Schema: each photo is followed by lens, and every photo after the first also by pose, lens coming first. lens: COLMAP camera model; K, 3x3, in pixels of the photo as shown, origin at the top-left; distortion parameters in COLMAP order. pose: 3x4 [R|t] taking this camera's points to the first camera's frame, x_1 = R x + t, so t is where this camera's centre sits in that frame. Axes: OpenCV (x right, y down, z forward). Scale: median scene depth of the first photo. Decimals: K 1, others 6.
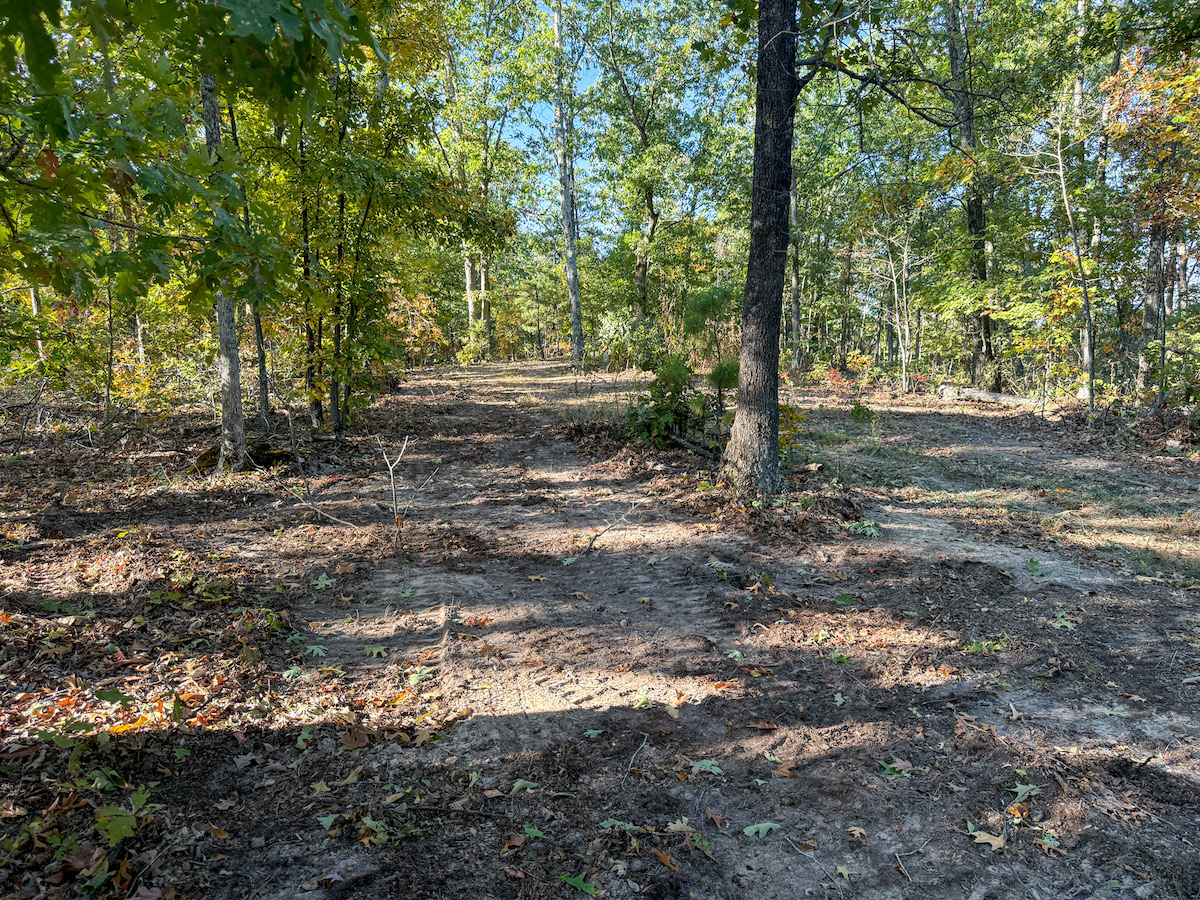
lens RADIAL K [[758.8, 0, 598.0], [0, 758.8, 449.0], [0, 0, 1]] dist [-0.055012, 0.006038]
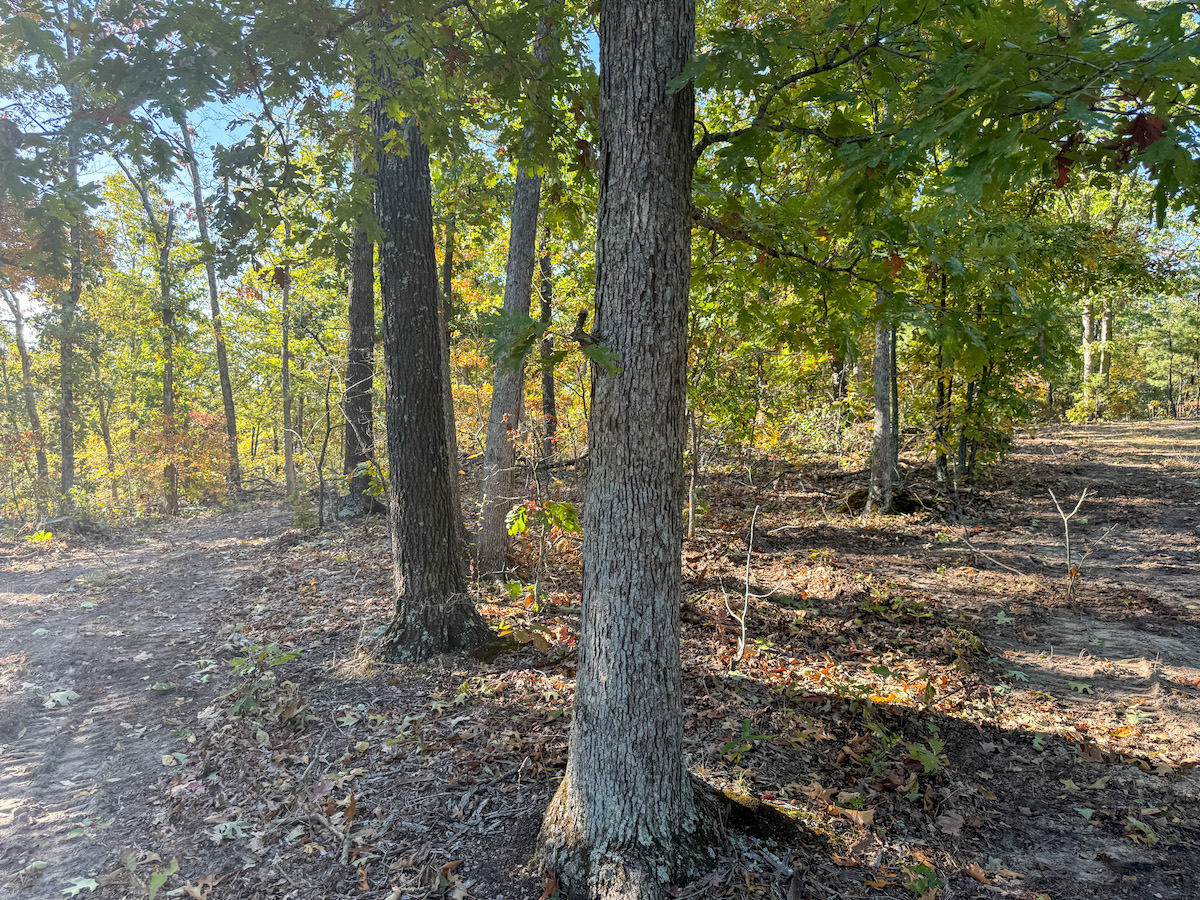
lens RADIAL K [[758.8, 0, 599.8], [0, 758.8, 448.9], [0, 0, 1]] dist [-0.055012, 0.006038]
pose [[0.753551, 0.029250, -0.656739, -0.090915], [-0.079627, 0.995715, -0.047017, 0.026491], [0.652550, 0.087724, 0.752651, -0.165332]]
